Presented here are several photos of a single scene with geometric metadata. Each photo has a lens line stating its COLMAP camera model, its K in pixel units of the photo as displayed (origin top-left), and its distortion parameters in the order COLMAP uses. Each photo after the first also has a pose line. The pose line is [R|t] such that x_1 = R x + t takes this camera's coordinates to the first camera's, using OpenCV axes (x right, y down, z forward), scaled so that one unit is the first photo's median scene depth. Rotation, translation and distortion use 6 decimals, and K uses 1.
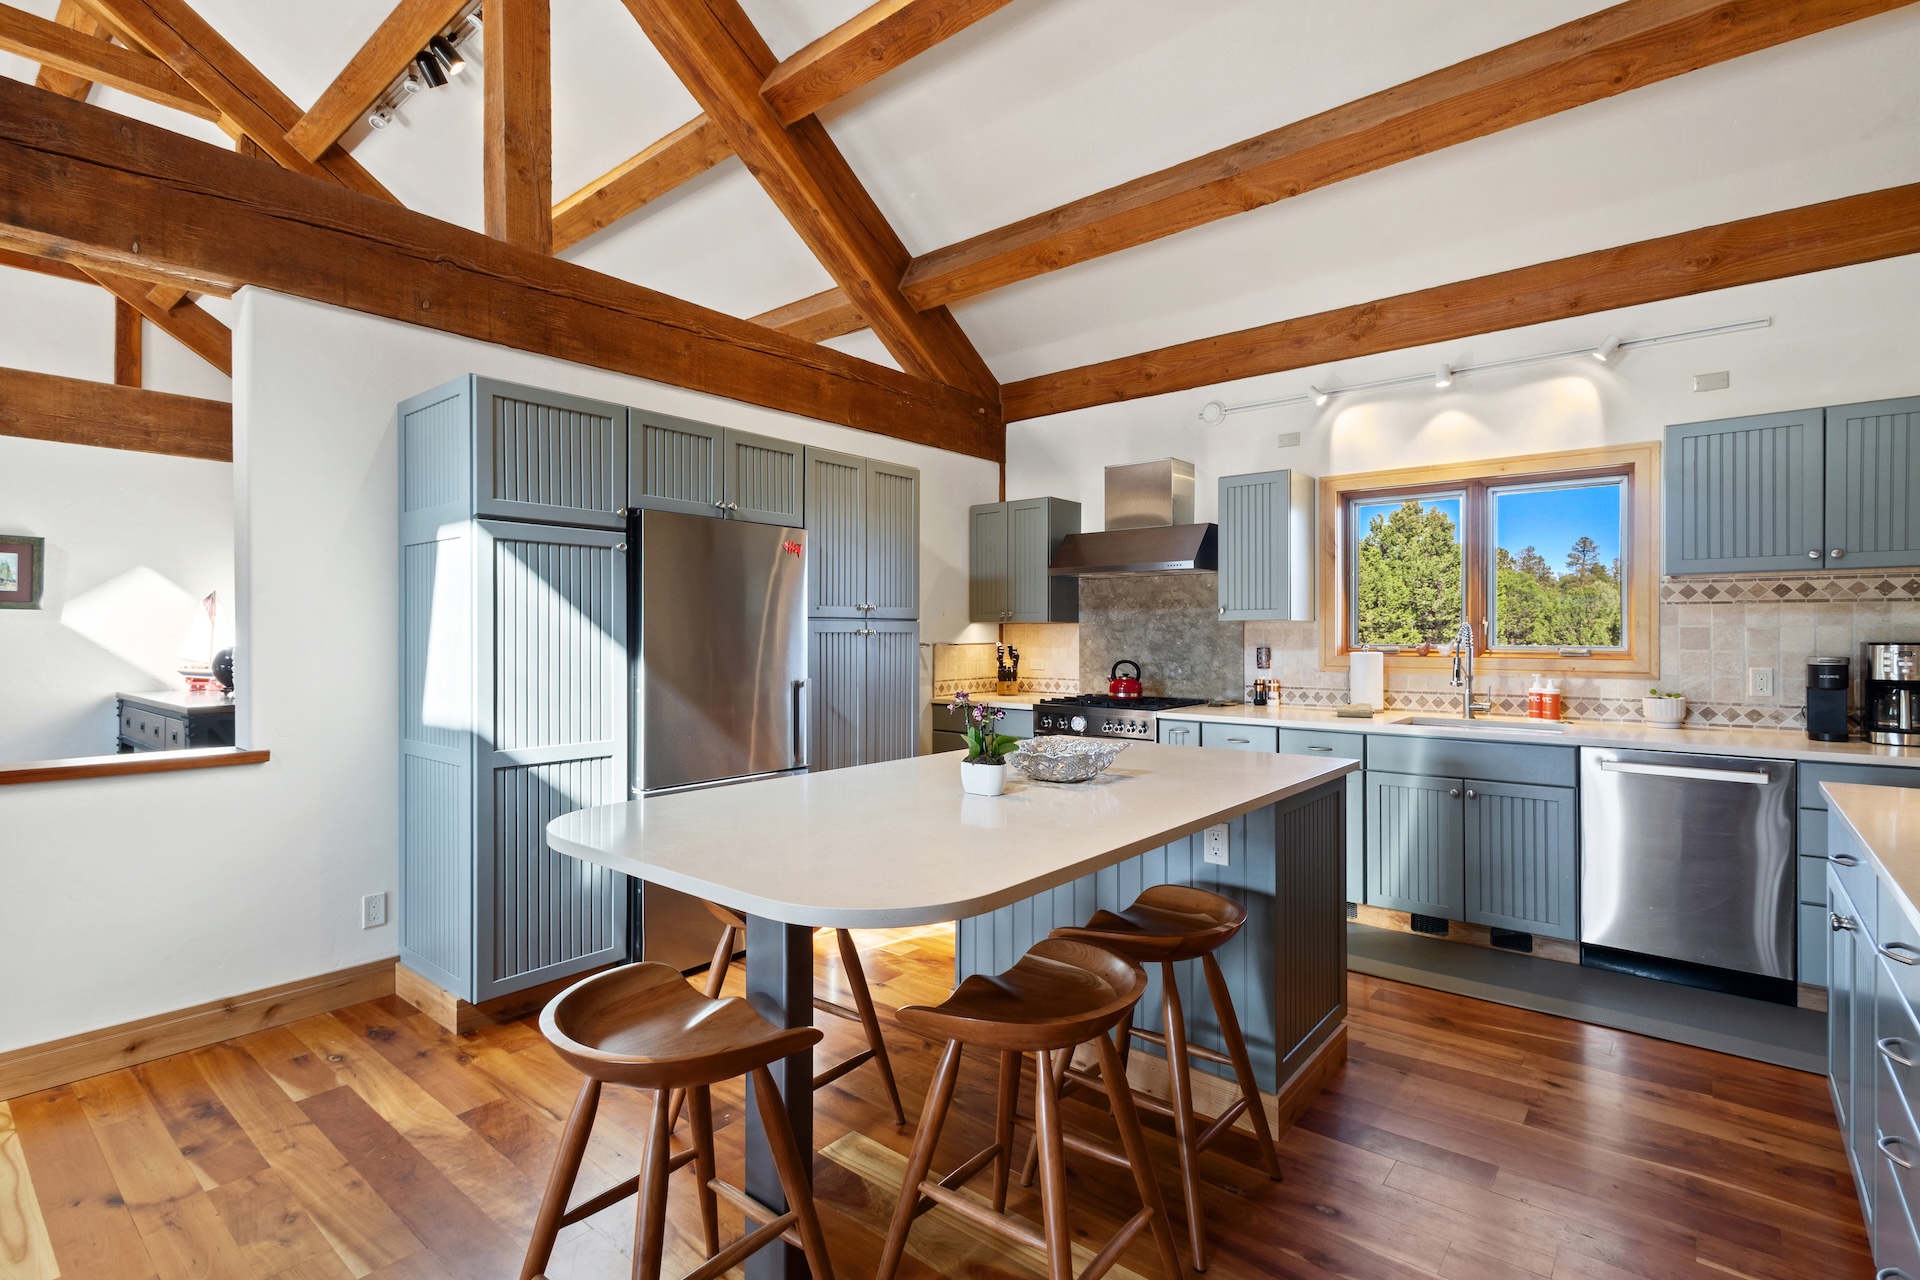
lens RADIAL K [[910.7, 0, 962.8], [0, 910.7, 638.5], [0, 0, 1]] dist [0.010905, 0.000267]
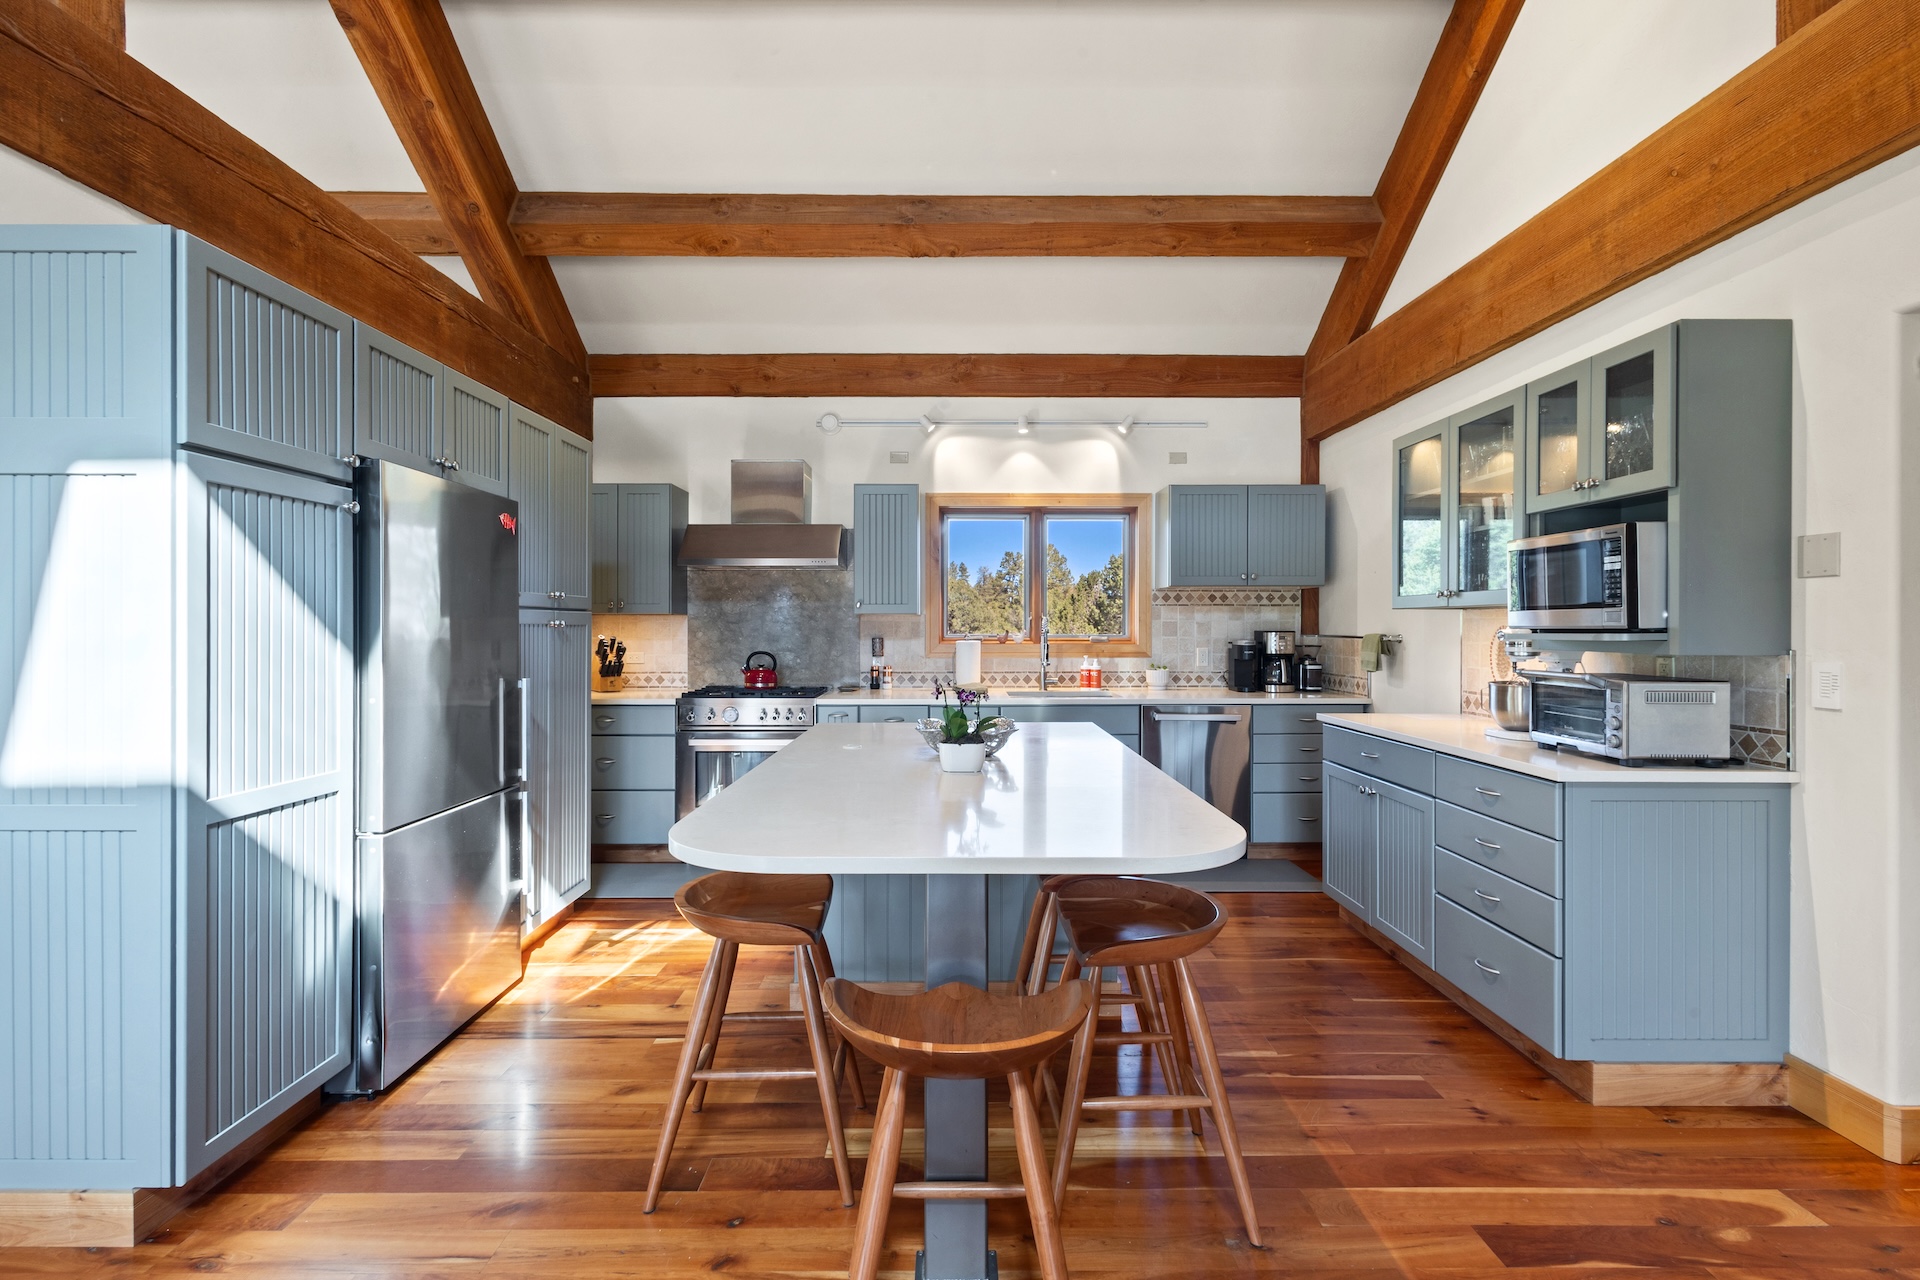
lens RADIAL K [[890.7, 0, 966.0], [0, 890.7, 632.3], [0, 0, 1]] dist [0.020008, -0.008197]
pose [[0.763699, -0.004787, 0.645555, -0.334469], [0.003365, 0.999988, 0.003435, -0.000609], [-0.645564, -0.000451, 0.763706, 0.091401]]
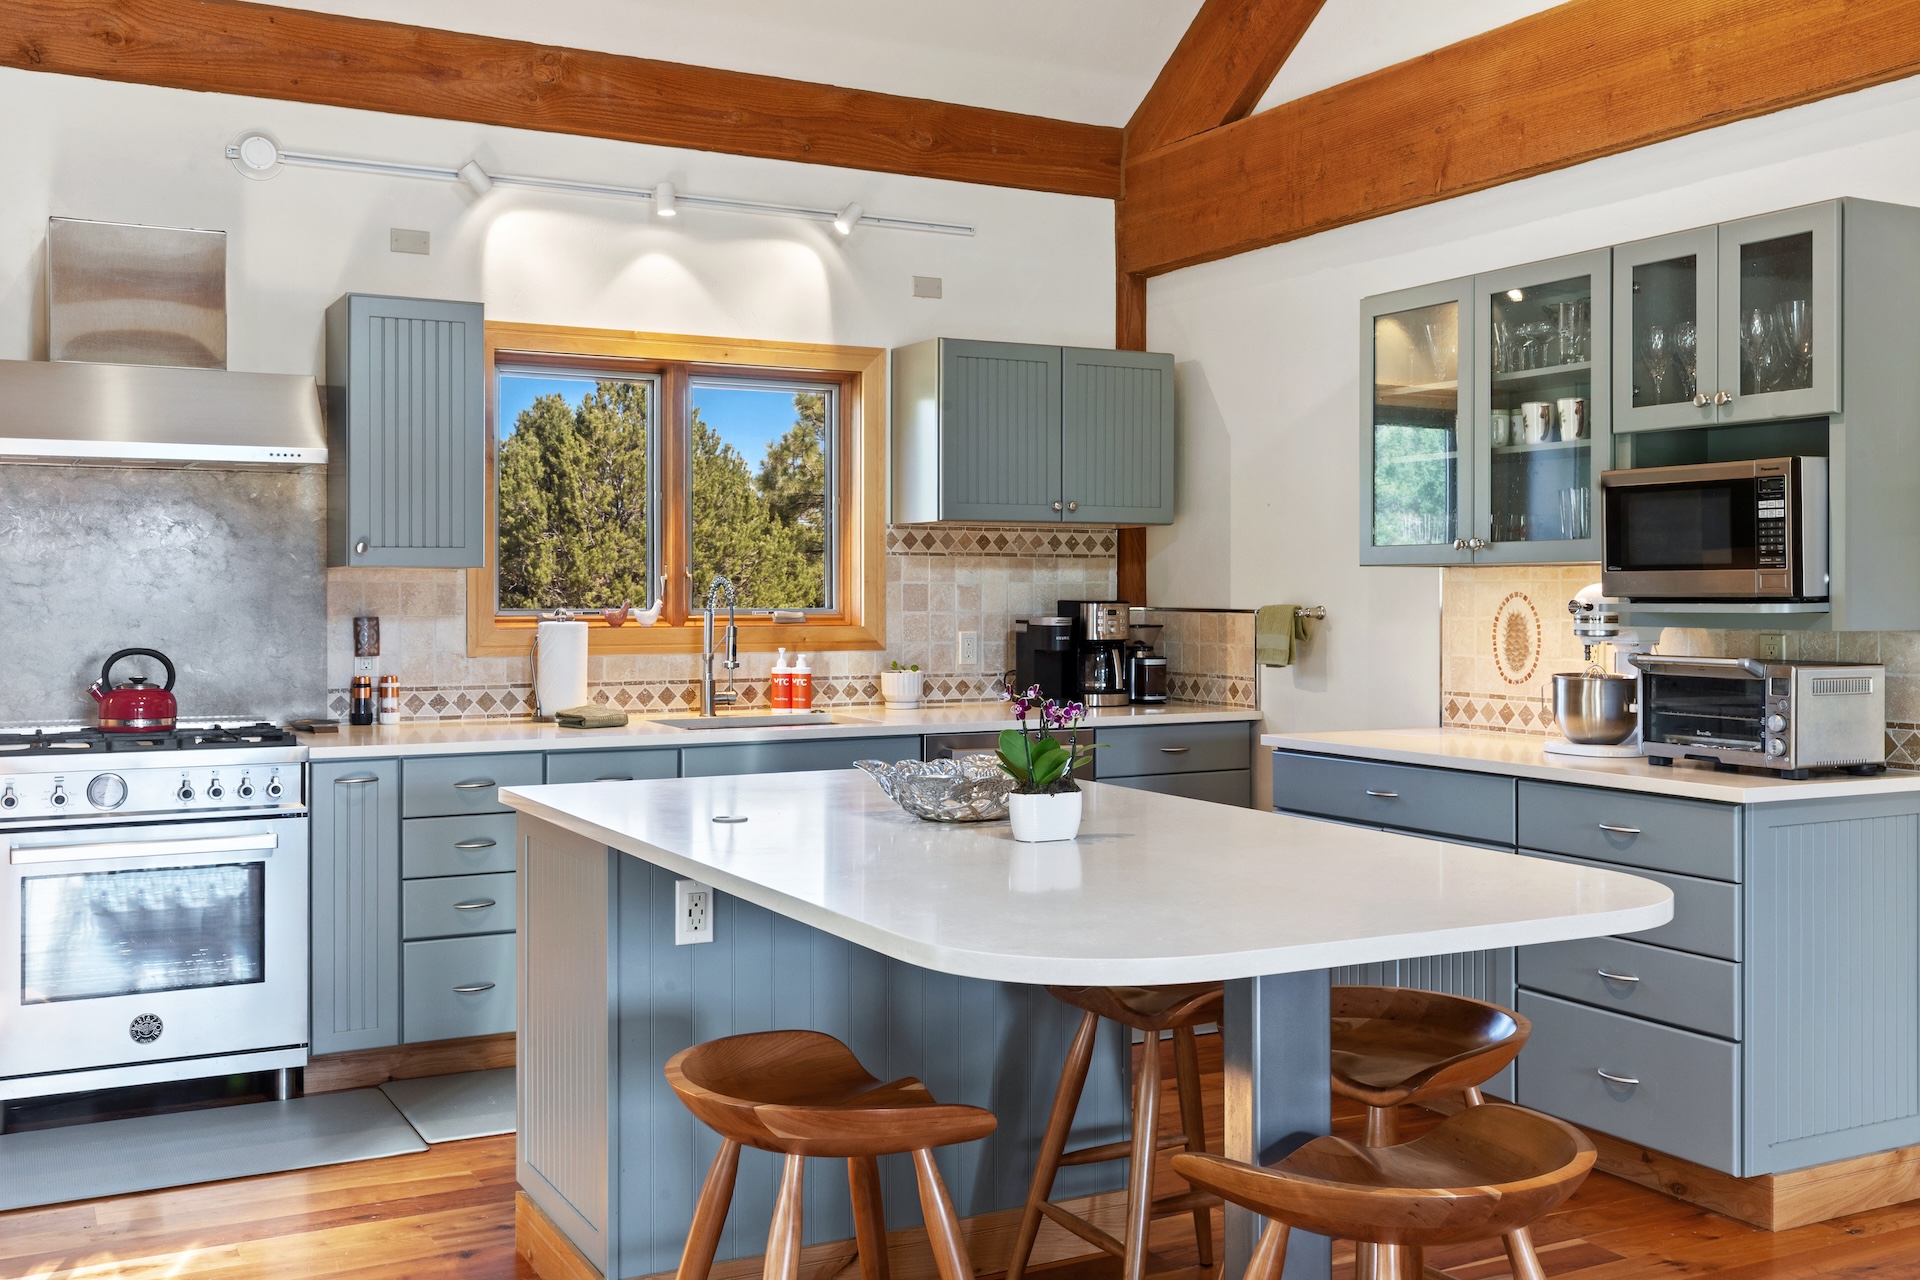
lens RADIAL K [[1858.4, 0, 979.5], [0, 1858.4, 601.6], [0, 0, 1]] dist [0.010084, -0.001912]
pose [[0.373988, -0.005491, 0.927417, -0.614055], [0.004351, 0.999982, 0.004167, -0.002583], [-0.927423, 0.002477, 0.374005, 0.280090]]
